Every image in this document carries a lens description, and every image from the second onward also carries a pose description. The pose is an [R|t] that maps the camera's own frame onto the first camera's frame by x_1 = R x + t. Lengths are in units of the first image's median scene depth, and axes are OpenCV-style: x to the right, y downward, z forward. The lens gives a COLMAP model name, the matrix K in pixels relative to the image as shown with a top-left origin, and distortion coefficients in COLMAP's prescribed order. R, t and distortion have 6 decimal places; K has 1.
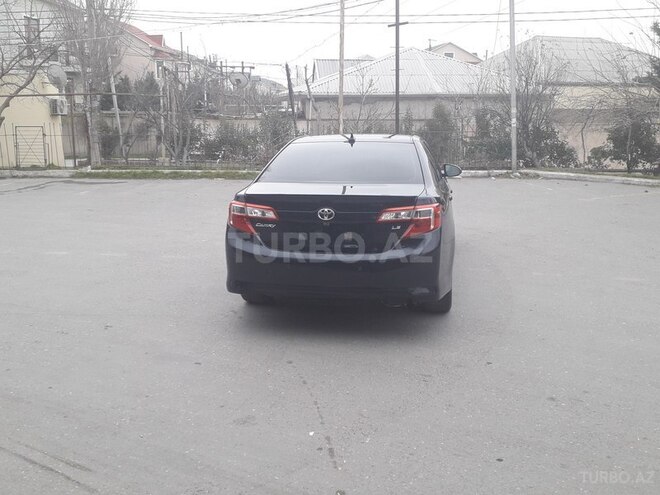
lens RADIAL K [[676.5, 0, 330.0], [0, 676.5, 247.5], [0, 0, 1]] dist [0.119375, -0.256808]
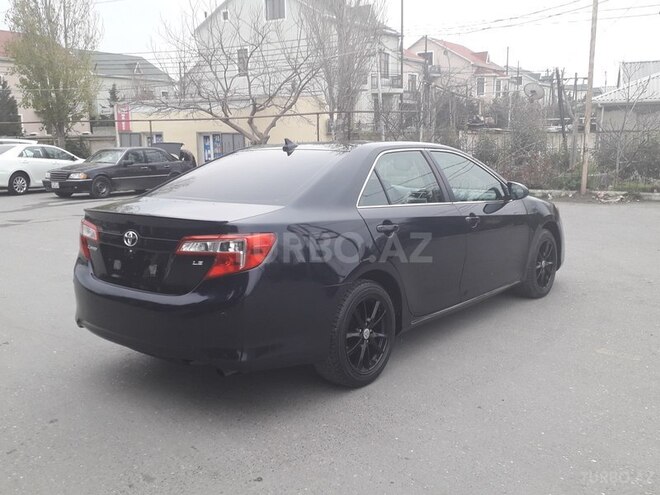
lens RADIAL K [[676.5, 0, 330.0], [0, 676.5, 247.5], [0, 0, 1]] dist [0.119375, -0.256808]
pose [[0.865388, 0.066633, -0.496652, 0.155471], [-0.080187, 0.996762, -0.005992, -0.014152], [0.494645, 0.045010, 0.867929, 0.116042]]
